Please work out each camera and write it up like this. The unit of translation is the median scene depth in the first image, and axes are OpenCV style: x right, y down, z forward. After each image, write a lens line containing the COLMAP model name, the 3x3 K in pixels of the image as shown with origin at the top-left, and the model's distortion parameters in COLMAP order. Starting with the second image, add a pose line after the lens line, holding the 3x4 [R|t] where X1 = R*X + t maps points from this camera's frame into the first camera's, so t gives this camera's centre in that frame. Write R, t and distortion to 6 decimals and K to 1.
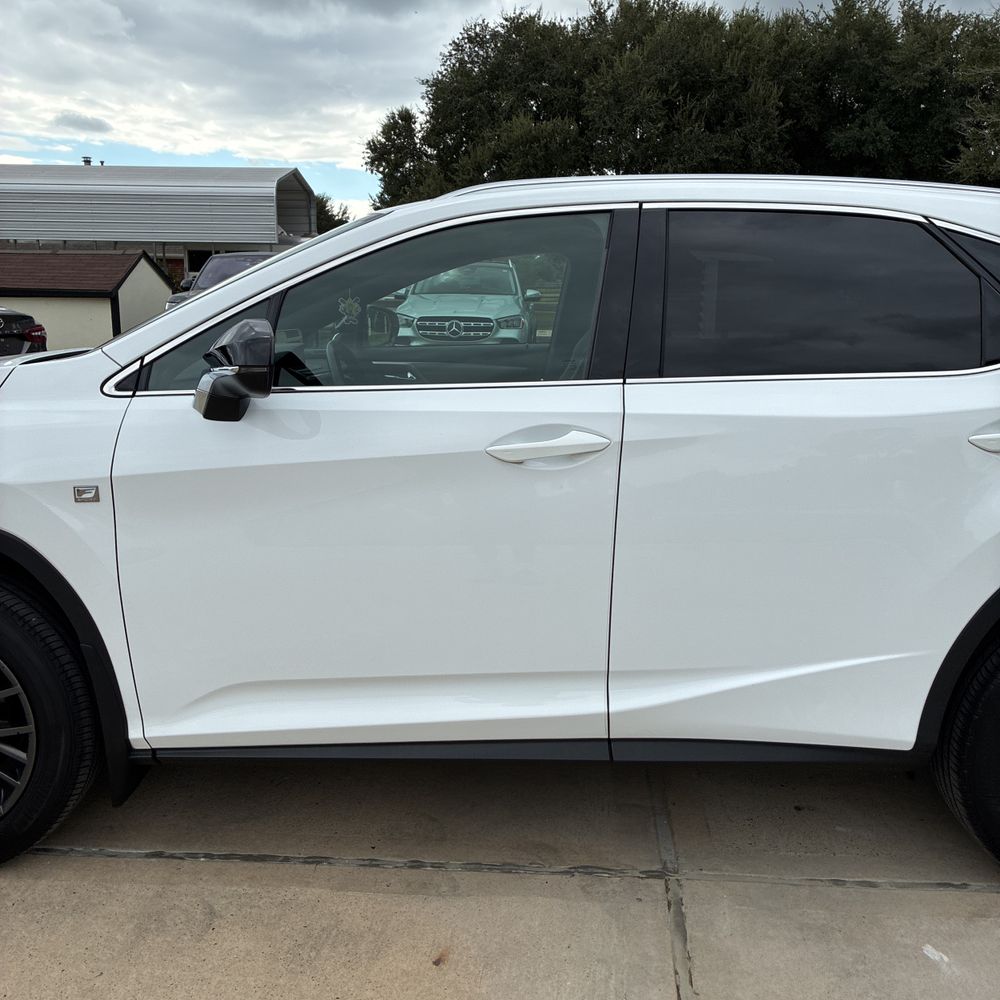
lens RADIAL K [[1016.0, 0, 500.4], [0, 1016.0, 505.9], [0, 0, 1]] dist [0.010930, -0.002156]
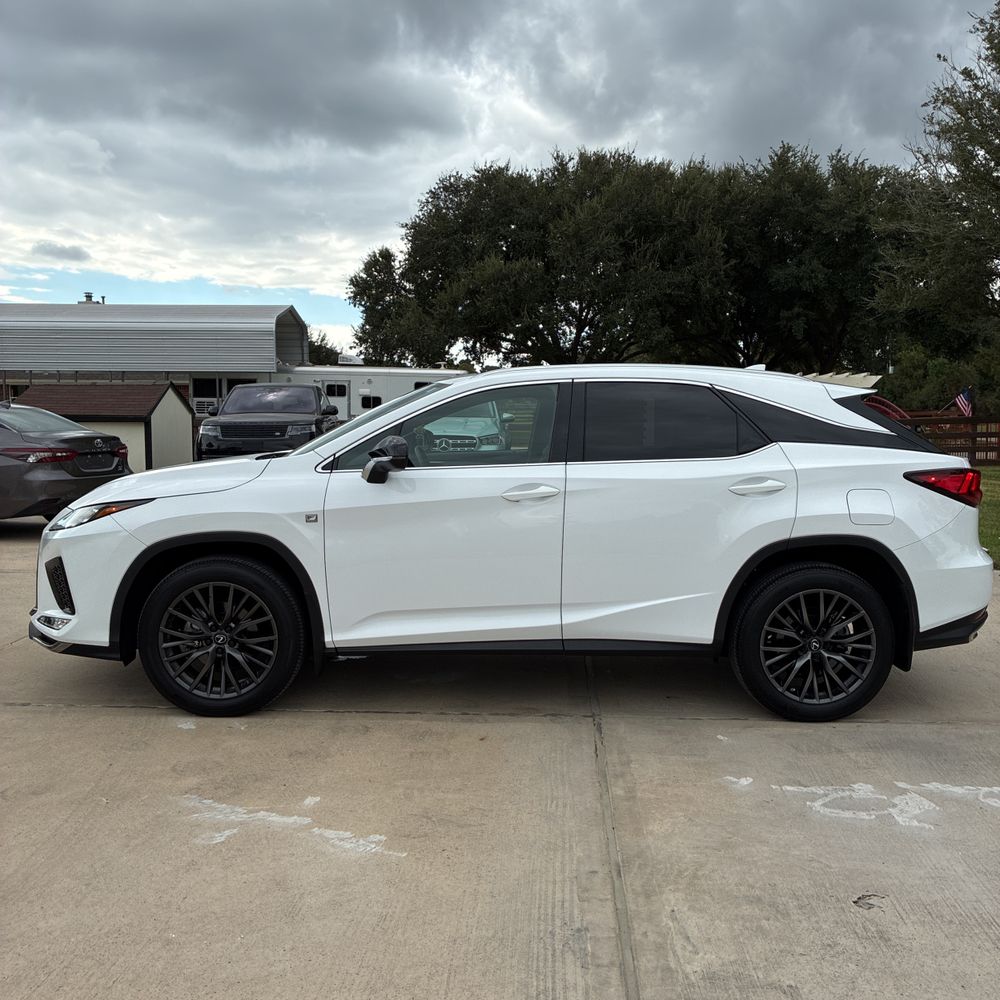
lens RADIAL K [[1015.8, 0, 493.0], [0, 1015.8, 517.2], [0, 0, 1]] dist [0.000815, -0.003512]
pose [[0.999740, -0.009313, 0.020801, -0.013165], [0.011423, 0.994538, -0.103750, 0.036120], [-0.019721, 0.103961, 0.994386, -0.190084]]
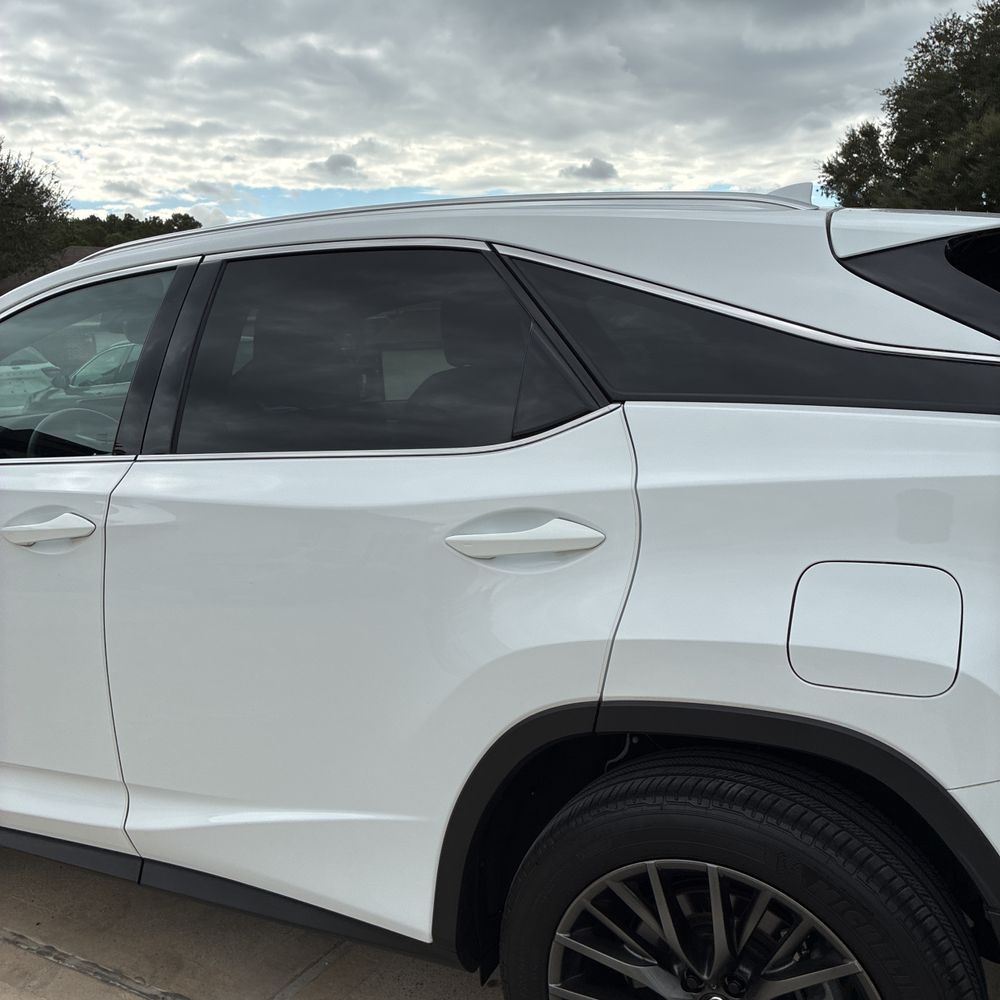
lens RADIAL K [[1012.2, 0, 509.5], [0, 1012.2, 500.7], [0, 0, 1]] dist [0.021932, -0.011793]
pose [[0.893720, 0.024845, -0.447936, 0.146024], [-0.039155, 0.998975, -0.022712, -0.013927], [0.446913, 0.037837, 0.893777, 0.062726]]
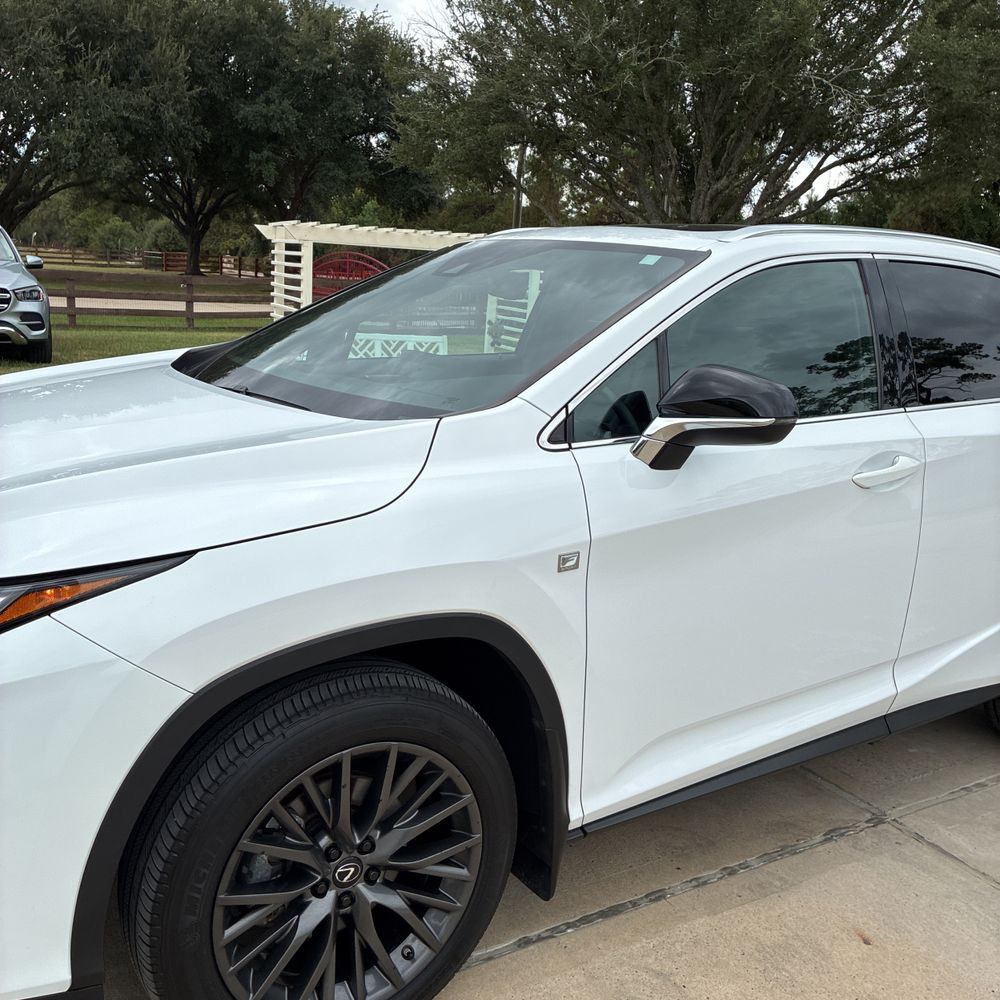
lens RADIAL K [[1017.6, 0, 493.8], [0, 1017.6, 494.2], [0, 0, 1]] dist [0.009717, 0.015720]
pose [[0.828557, -0.083800, 0.553598, -0.166968], [0.071610, 0.996477, 0.043663, -0.020186], [-0.555307, 0.003466, 0.831639, 0.050294]]
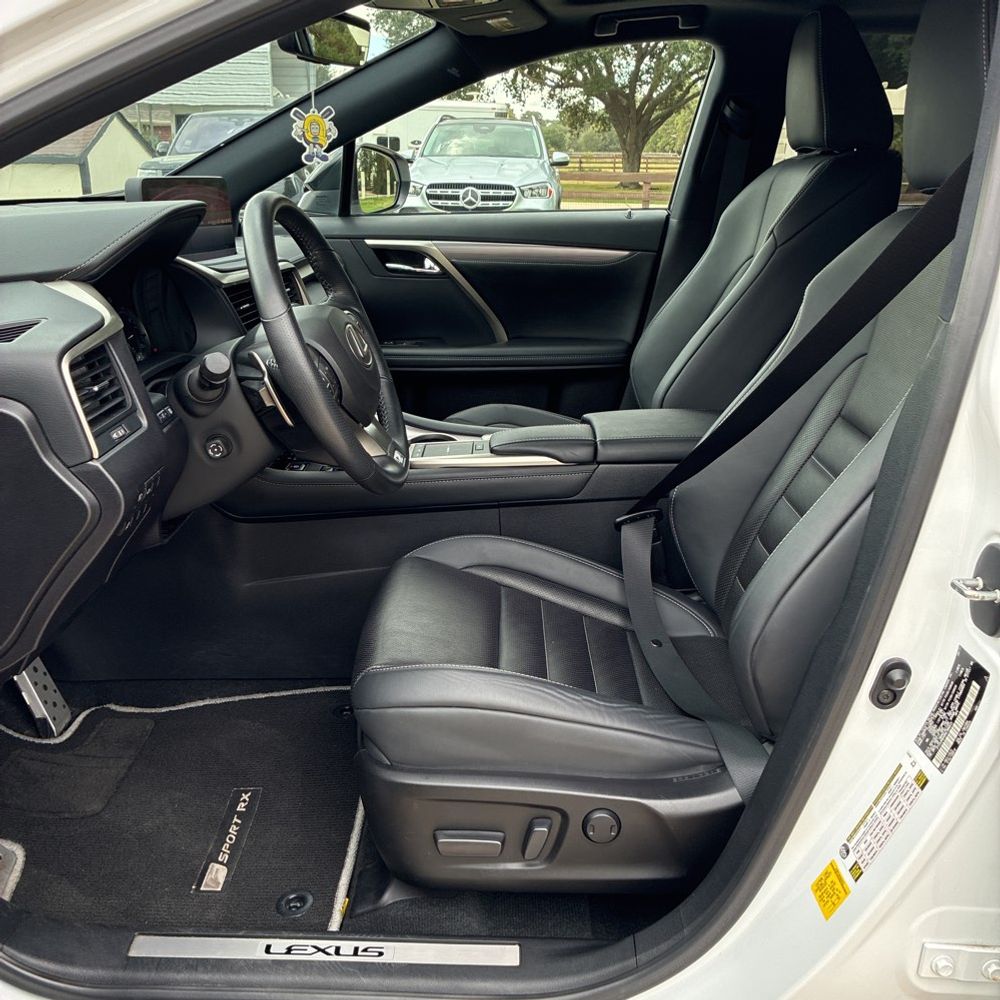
lens RADIAL K [[1017.6, 0, 493.8], [0, 1017.6, 494.2], [0, 0, 1]] dist [0.009717, 0.015720]
pose [[0.999880, 0.006203, -0.014196, -0.011489], [-0.004702, 0.994620, 0.103485, -0.014935], [0.014761, -0.103406, 0.994530, 0.120856]]
